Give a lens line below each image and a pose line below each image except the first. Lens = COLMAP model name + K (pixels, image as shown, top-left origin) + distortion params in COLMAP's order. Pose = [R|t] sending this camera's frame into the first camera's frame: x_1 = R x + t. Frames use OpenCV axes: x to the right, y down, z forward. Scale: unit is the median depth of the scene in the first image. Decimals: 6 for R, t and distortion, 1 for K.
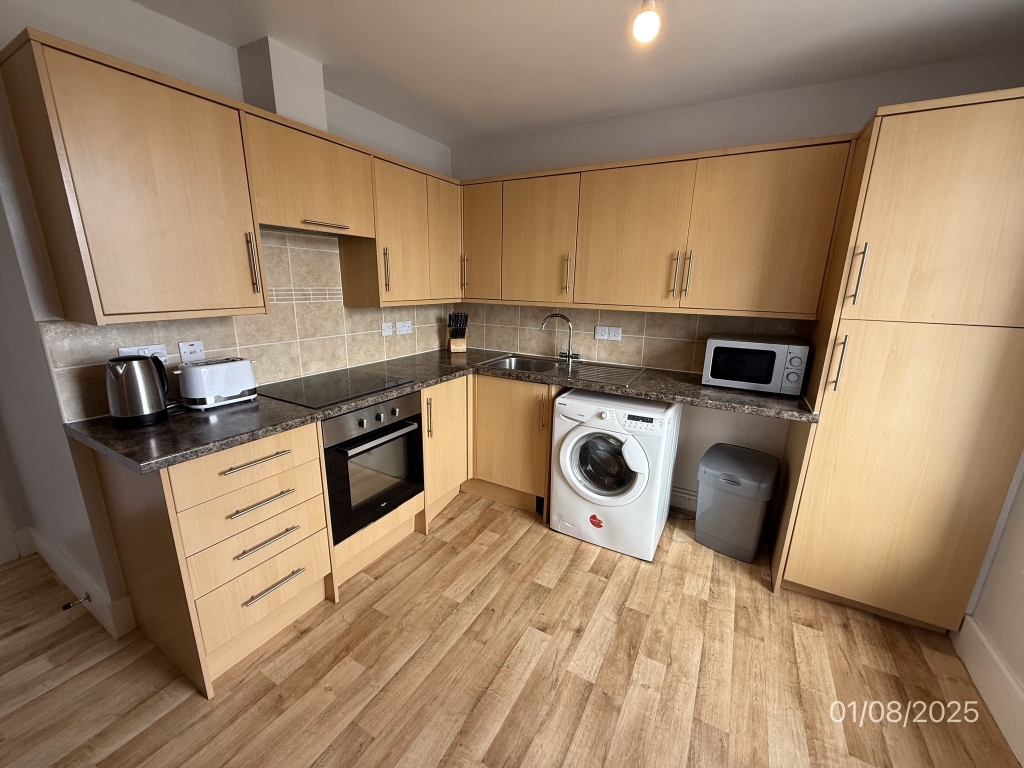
lens RADIAL K [[405.4, 0, 510.9], [0, 405.4, 384.4], [0, 0, 1]] dist [0.001251, -0.000072]
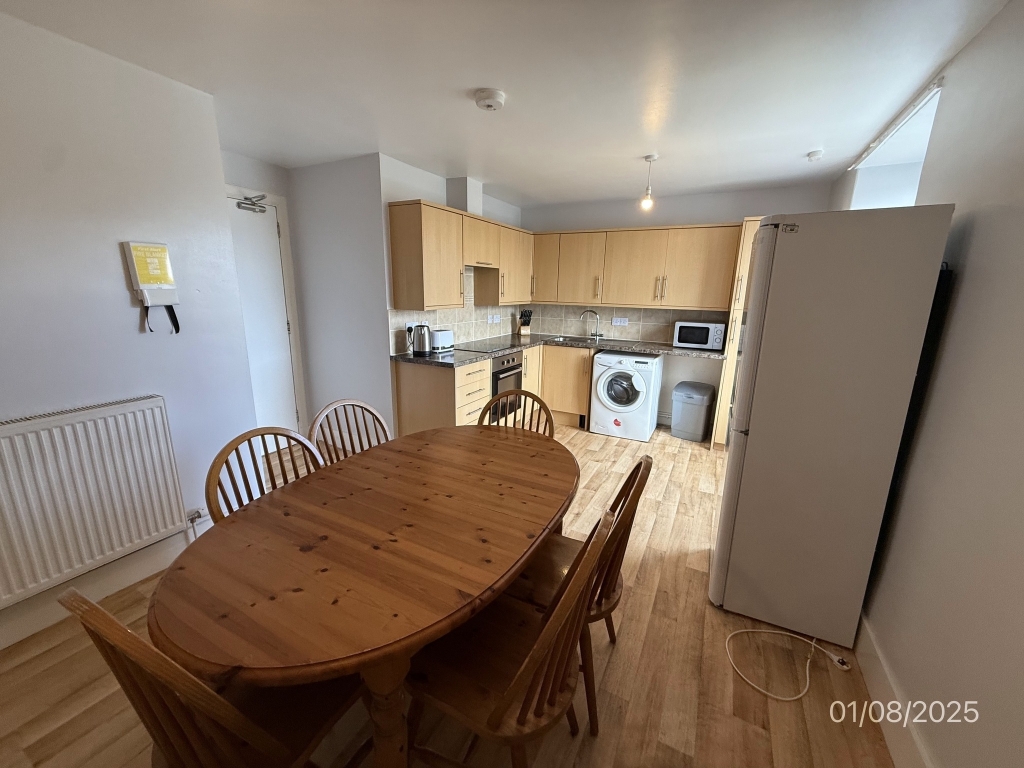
lens RADIAL K [[405.4, 0, 510.9], [0, 405.4, 384.4], [0, 0, 1]] dist [0.001251, -0.000072]
pose [[0.999430, -0.006647, 0.033098, -0.348931], [0.007116, 0.999876, -0.014071, 0.200185], [-0.033000, 0.014299, 0.999353, -0.862131]]
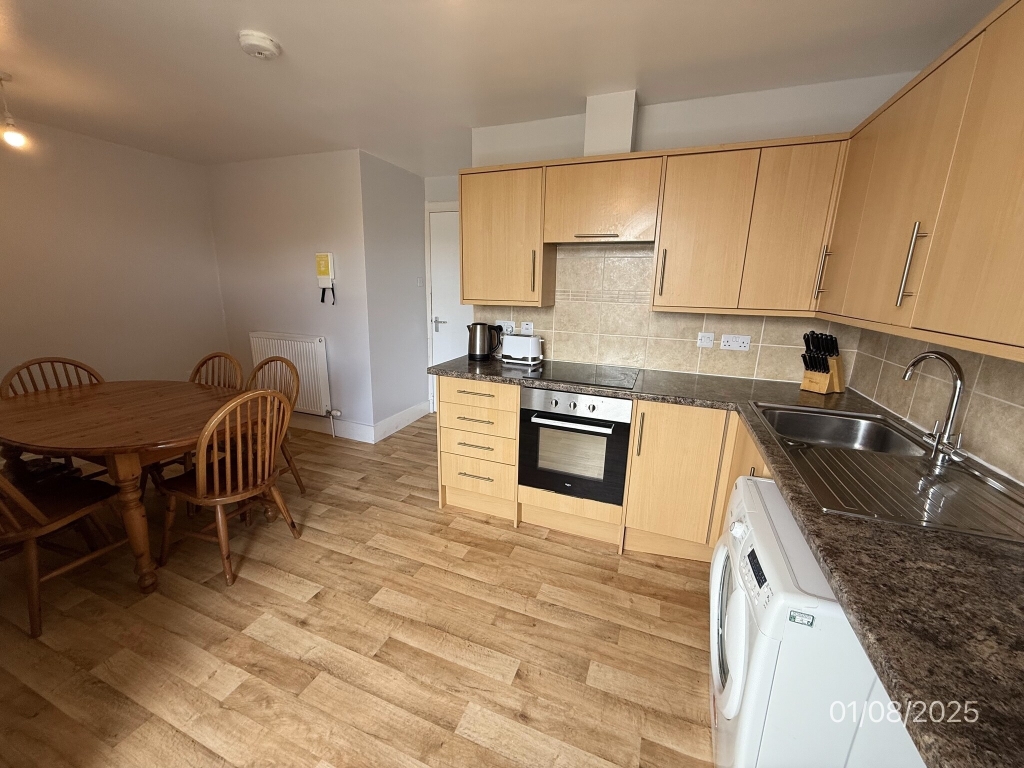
lens RADIAL K [[405.4, 0, 510.9], [0, 405.4, 384.4], [0, 0, 1]] dist [0.001251, -0.000072]
pose [[0.143673, 0.223572, -0.964040, 0.646949], [-0.260535, 0.948327, 0.181100, -0.118809], [0.954714, 0.225147, 0.194498, 0.559576]]
